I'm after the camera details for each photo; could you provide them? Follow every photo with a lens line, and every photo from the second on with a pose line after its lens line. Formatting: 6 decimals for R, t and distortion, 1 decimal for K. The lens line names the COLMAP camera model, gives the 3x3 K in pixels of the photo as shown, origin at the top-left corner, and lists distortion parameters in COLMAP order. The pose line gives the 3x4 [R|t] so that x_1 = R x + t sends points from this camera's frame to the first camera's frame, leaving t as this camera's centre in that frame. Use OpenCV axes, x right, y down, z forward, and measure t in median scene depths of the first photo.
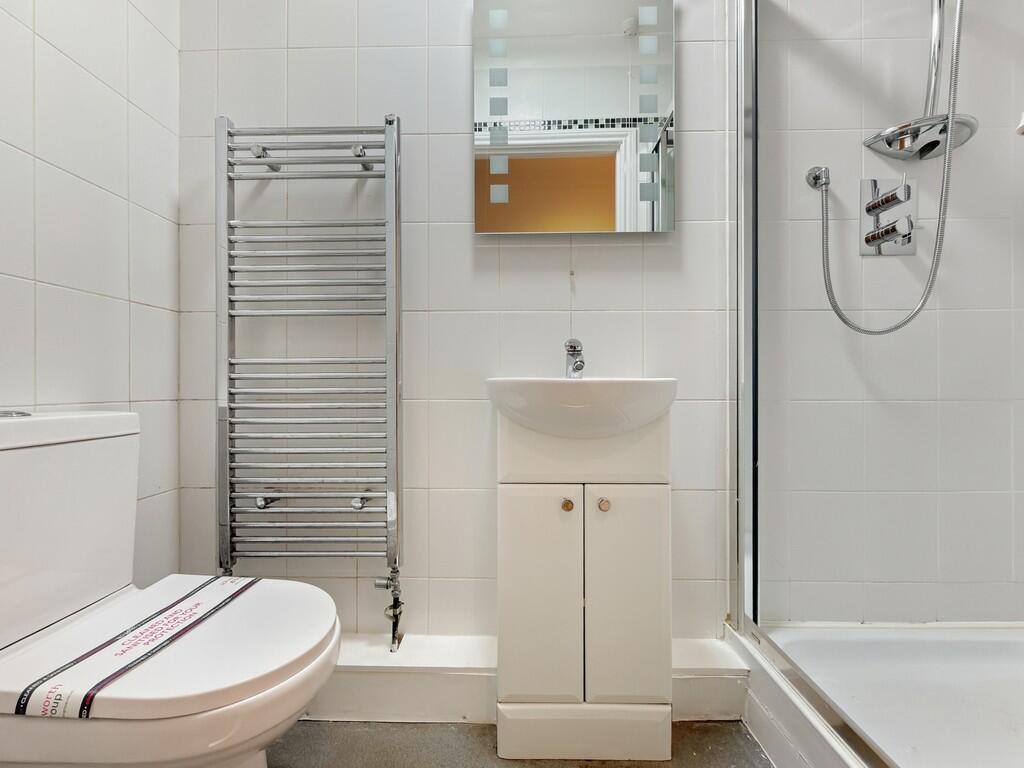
lens RADIAL K [[417.7, 0, 509.4], [0, 417.7, 388.7], [0, 0, 1]] dist [-0.006986, 0.002027]
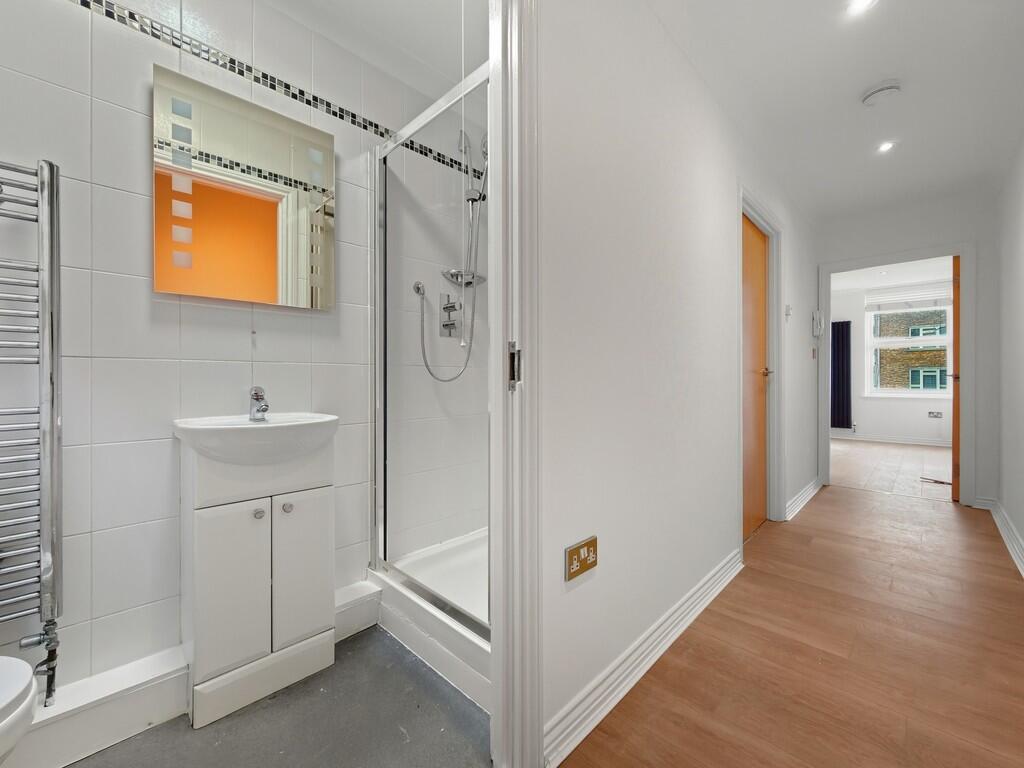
lens RADIAL K [[417.7, 0, 518.8], [0, 417.7, 383.4], [0, 0, 1]] dist [-0.006986, 0.002027]
pose [[0.678290, -0.005809, 0.734772, -0.237737], [-0.003960, 0.999925, 0.011561, -0.141953], [-0.734784, -0.010751, 0.678216, -0.460717]]
